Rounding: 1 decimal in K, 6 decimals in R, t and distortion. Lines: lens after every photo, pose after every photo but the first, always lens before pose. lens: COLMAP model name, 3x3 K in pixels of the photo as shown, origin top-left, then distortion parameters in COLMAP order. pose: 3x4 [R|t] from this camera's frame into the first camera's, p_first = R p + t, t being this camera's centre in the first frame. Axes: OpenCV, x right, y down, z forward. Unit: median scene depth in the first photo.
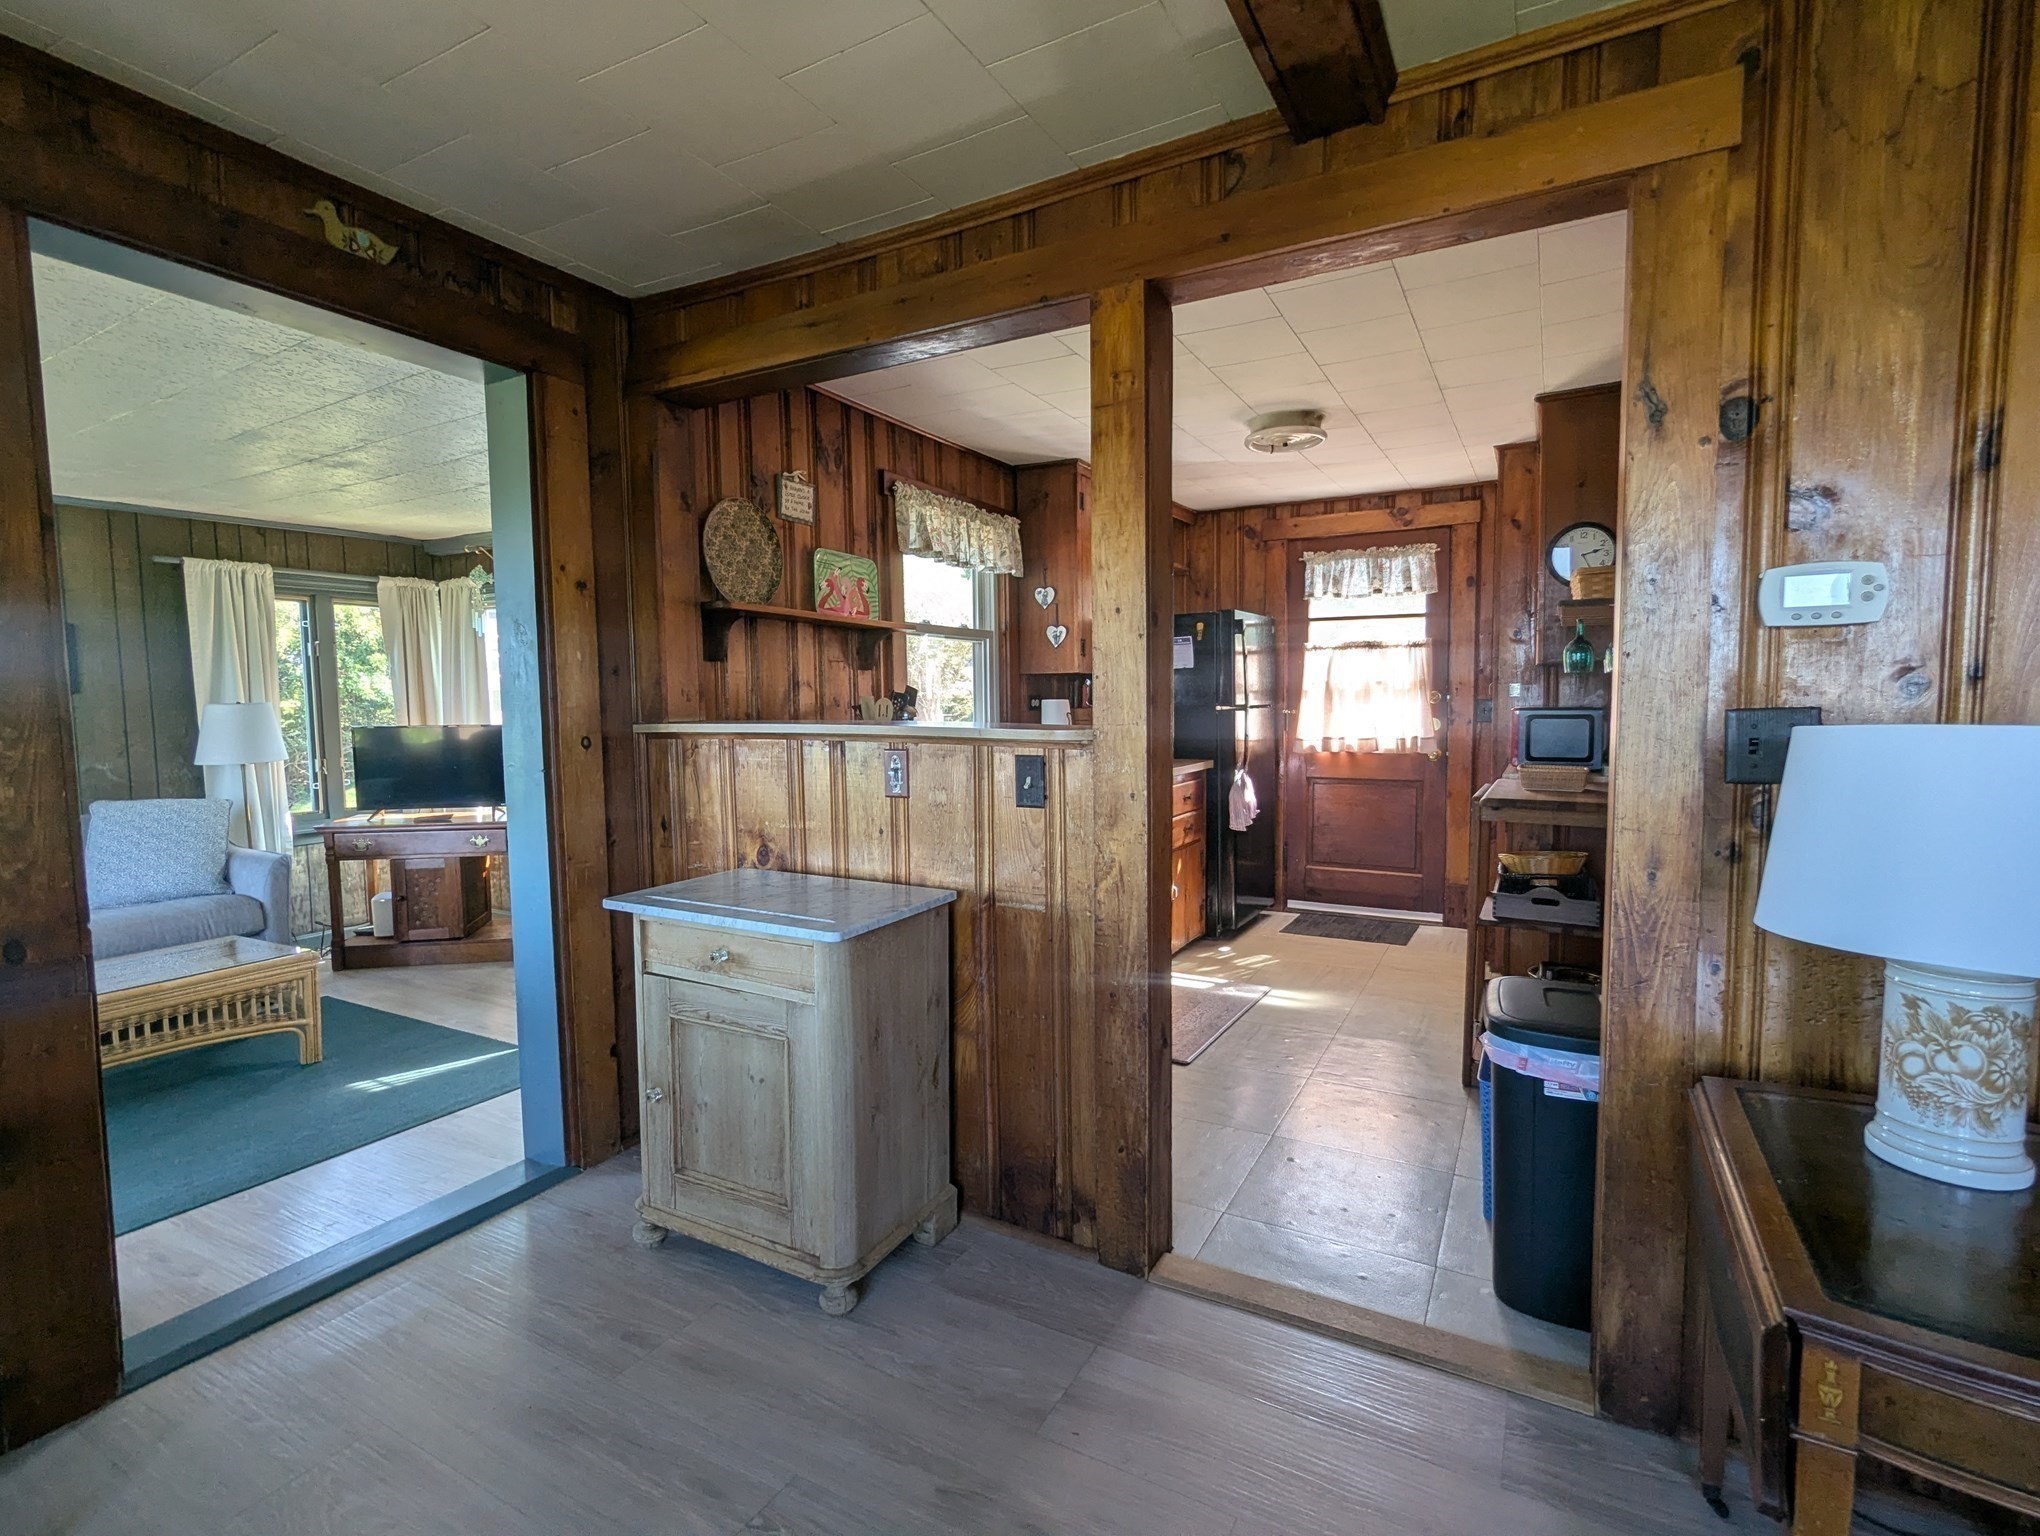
lens RADIAL K [[970.2, 0, 1018.4], [0, 970.2, 767.5], [0, 0, 1]] dist [-0.001992, 0.002076]
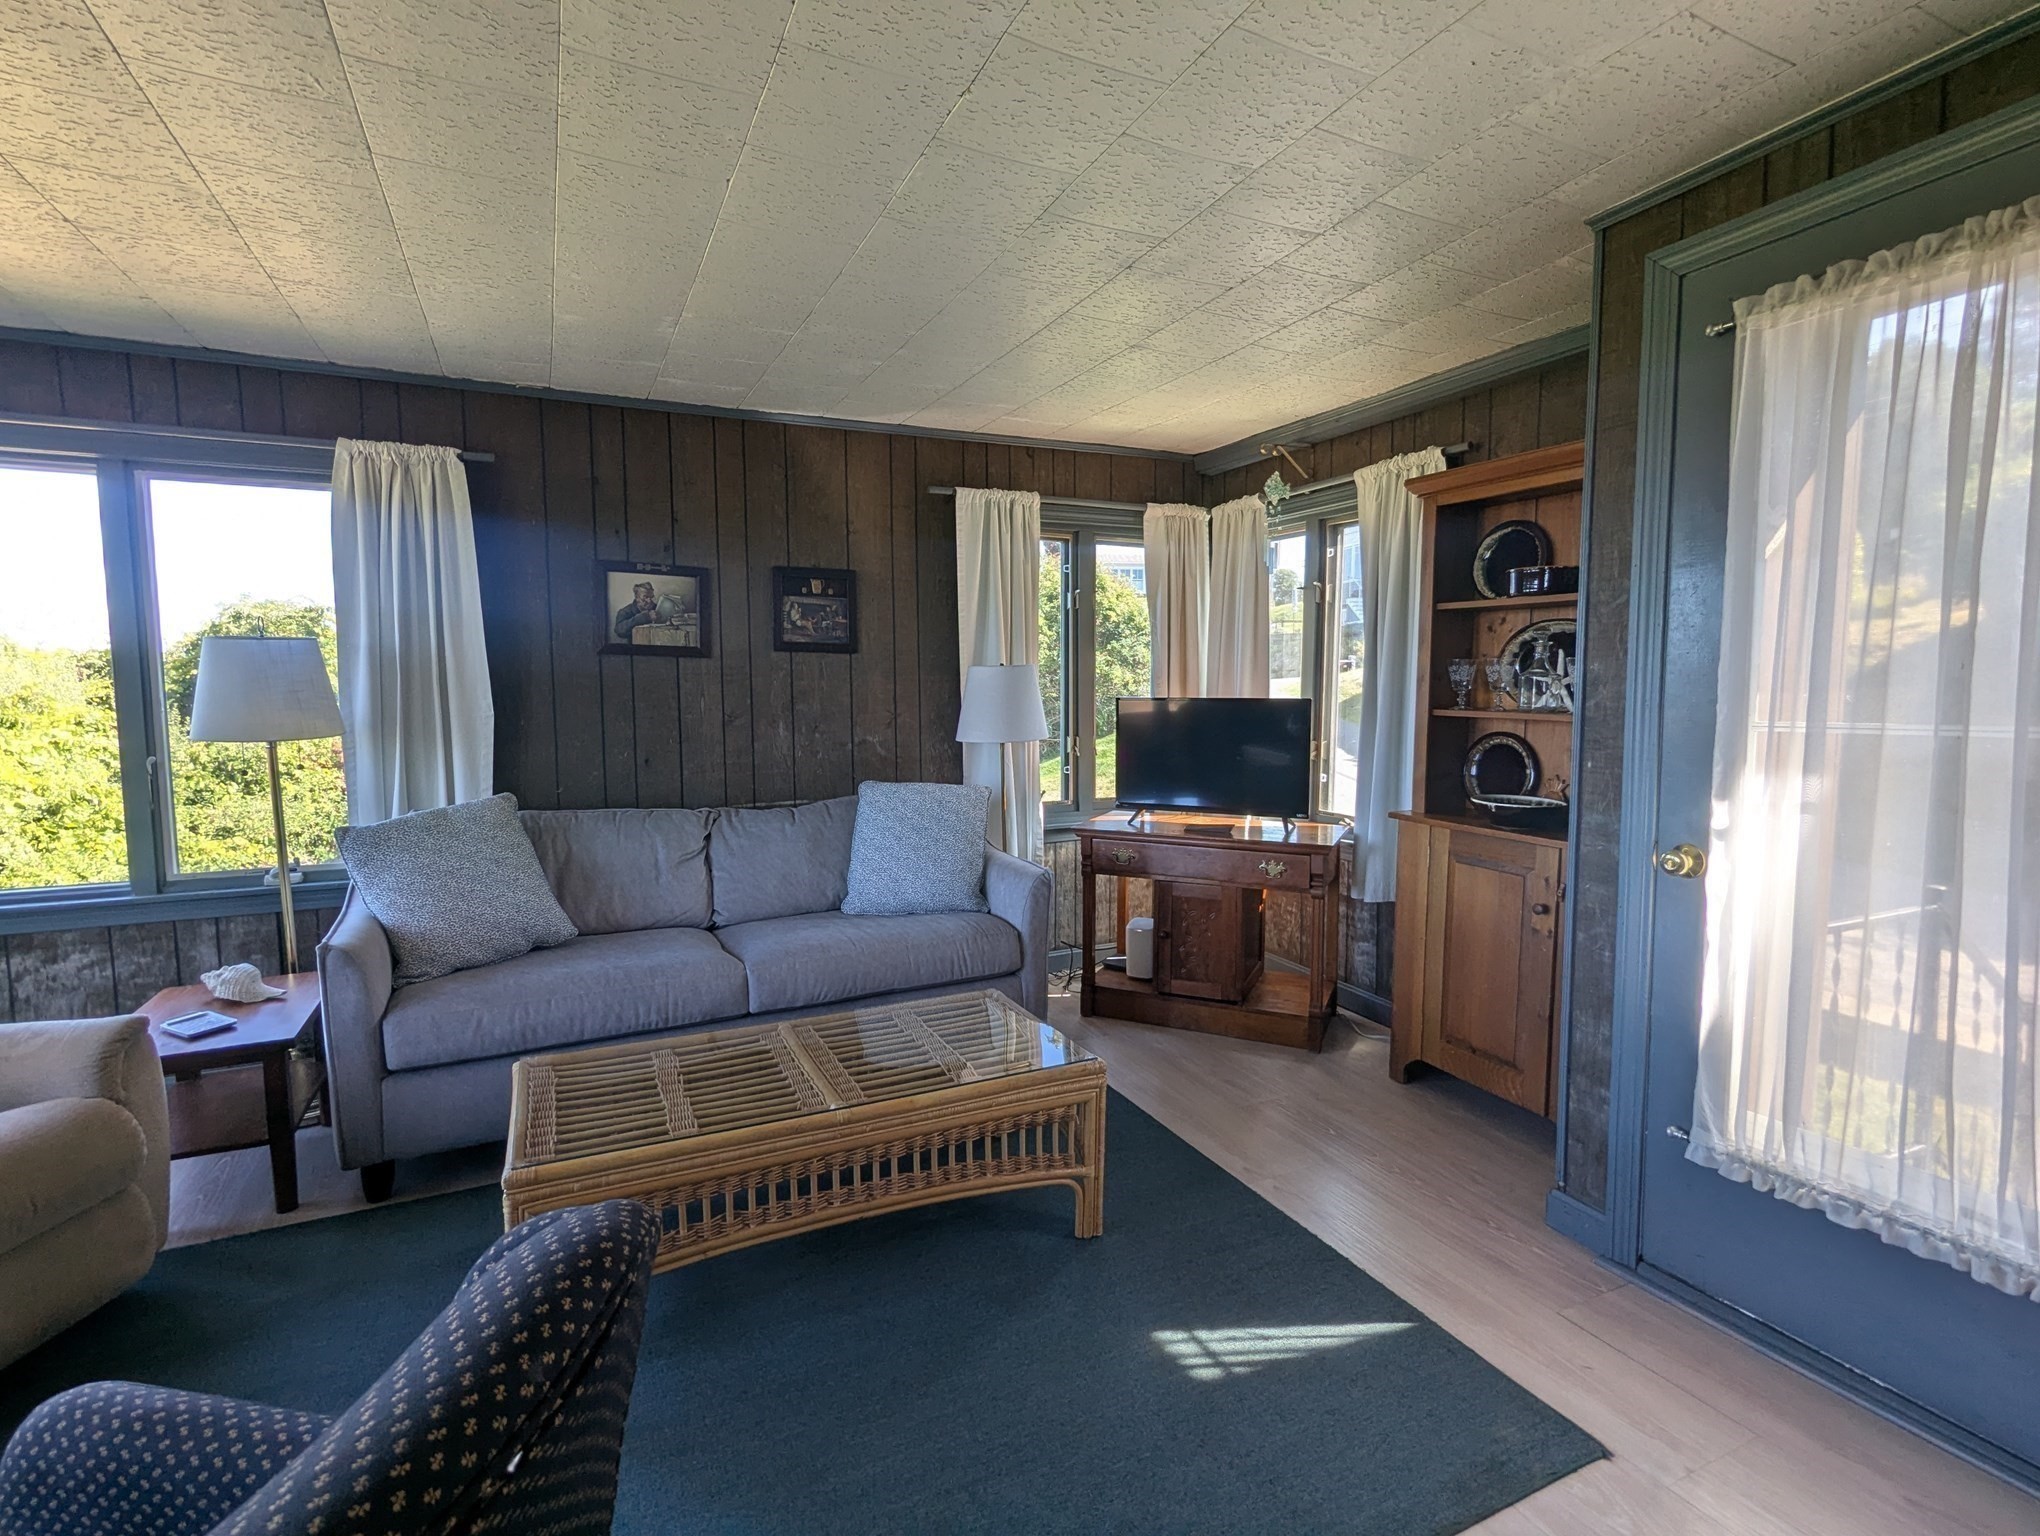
lens RADIAL K [[970.2, 0, 1018.0], [0, 970.2, 768.1], [0, 0, 1]] dist [-0.001992, 0.002076]
pose [[0.810310, 0.060867, -0.582832, -0.361729], [-0.046418, 0.998133, 0.039704, -0.015950], [0.584160, -0.005119, 0.811622, 0.403192]]
